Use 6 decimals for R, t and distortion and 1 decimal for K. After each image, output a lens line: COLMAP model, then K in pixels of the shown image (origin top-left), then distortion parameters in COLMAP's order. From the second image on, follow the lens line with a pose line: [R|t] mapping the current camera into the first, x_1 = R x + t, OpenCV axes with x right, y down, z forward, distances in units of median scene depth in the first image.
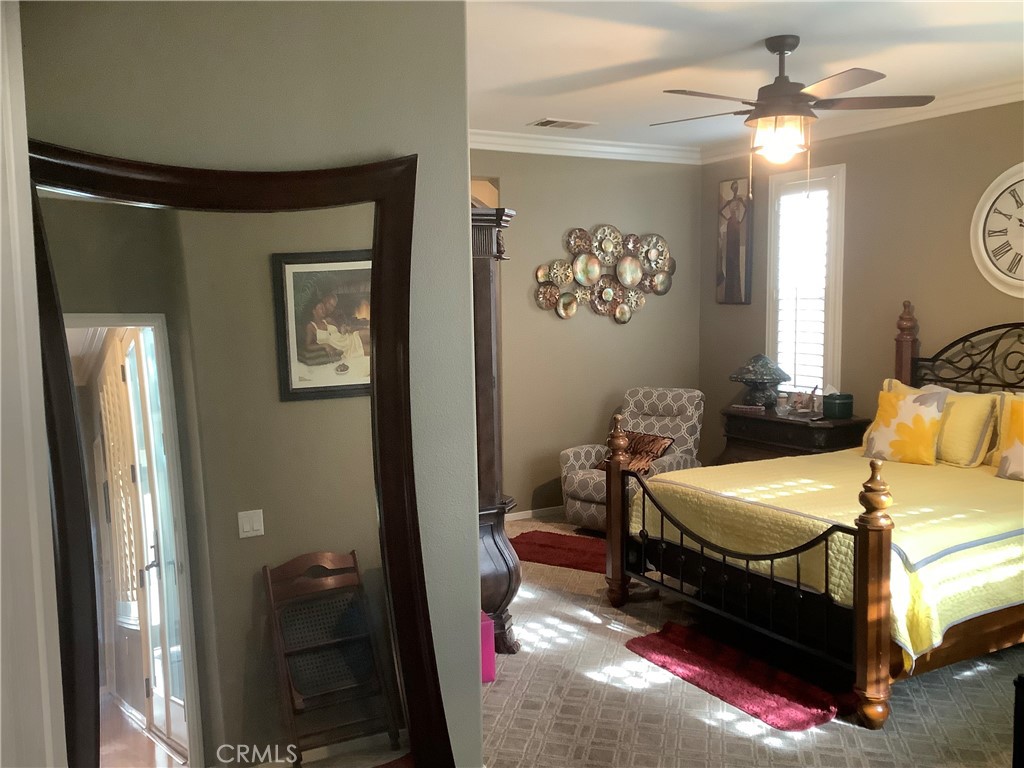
lens RADIAL K [[918.7, 0, 510.9], [0, 918.7, 381.6], [0, 0, 1]] dist [0.116834, -0.189647]
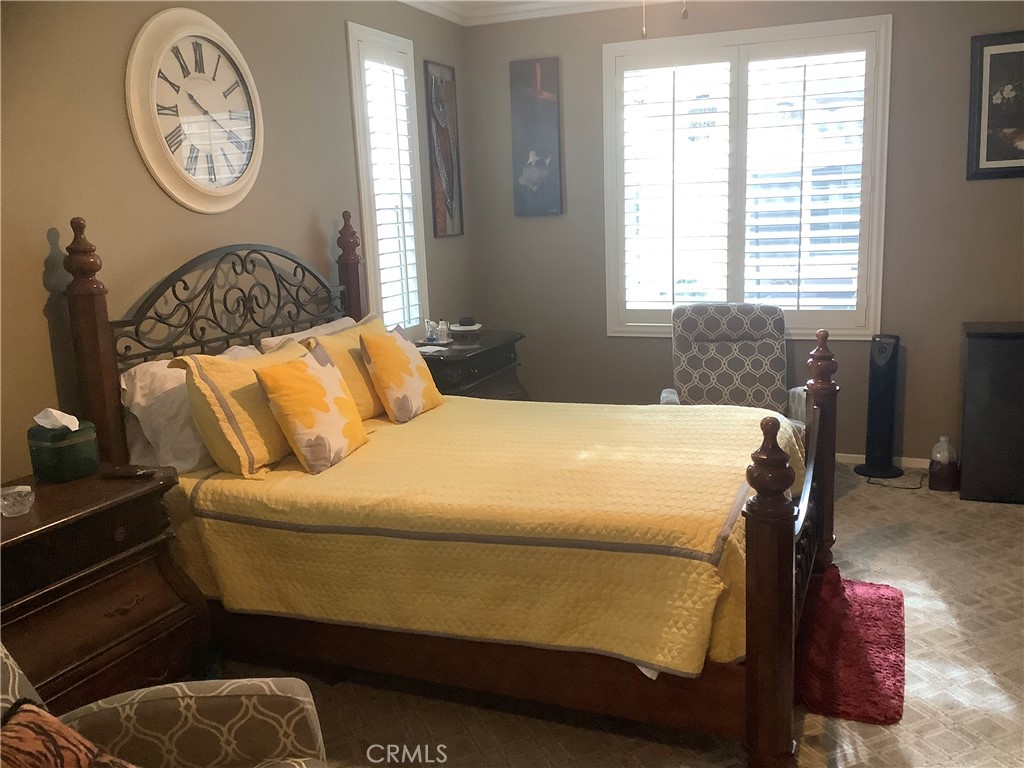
lens RADIAL K [[918.7, 0, 515.9], [0, 918.7, 387.8], [0, 0, 1]] dist [0.116834, -0.189647]
pose [[-0.606980, -0.105392, 0.787698, -0.138995], [0.127176, 0.965513, 0.227182, -0.078202], [-0.784475, 0.238071, -0.572644, 1.072849]]
